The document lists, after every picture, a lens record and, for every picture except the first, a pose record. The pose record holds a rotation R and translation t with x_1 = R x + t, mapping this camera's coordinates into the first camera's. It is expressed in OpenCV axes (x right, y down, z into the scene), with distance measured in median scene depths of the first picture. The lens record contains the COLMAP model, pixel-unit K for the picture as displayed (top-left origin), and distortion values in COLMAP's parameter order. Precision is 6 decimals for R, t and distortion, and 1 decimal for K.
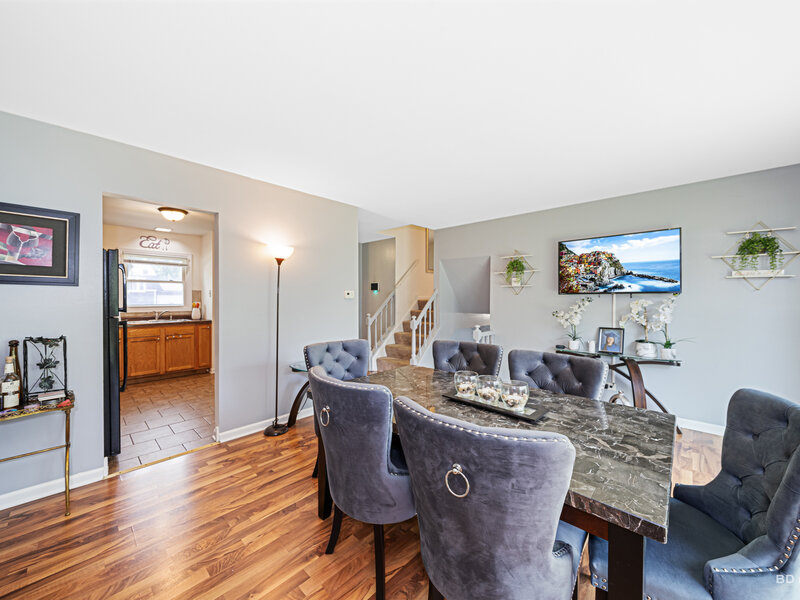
lens RADIAL K [[312.9, 0, 401.7], [0, 312.9, 299.8], [0, 0, 1]] dist [0.000850, 0.000129]
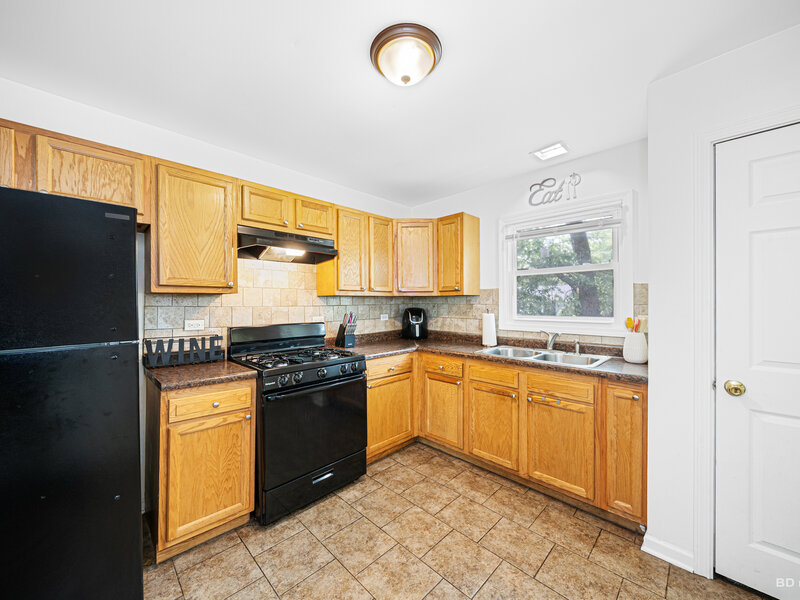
lens RADIAL K [[312.9, 0, 401.5], [0, 312.9, 299.2], [0, 0, 1]] dist [0.000850, 0.000129]
pose [[-0.035004, 0.001347, -0.999386, -0.295254], [0.002748, 0.999995, 0.001251, -0.013755], [0.999383, -0.002703, -0.035007, 0.787262]]
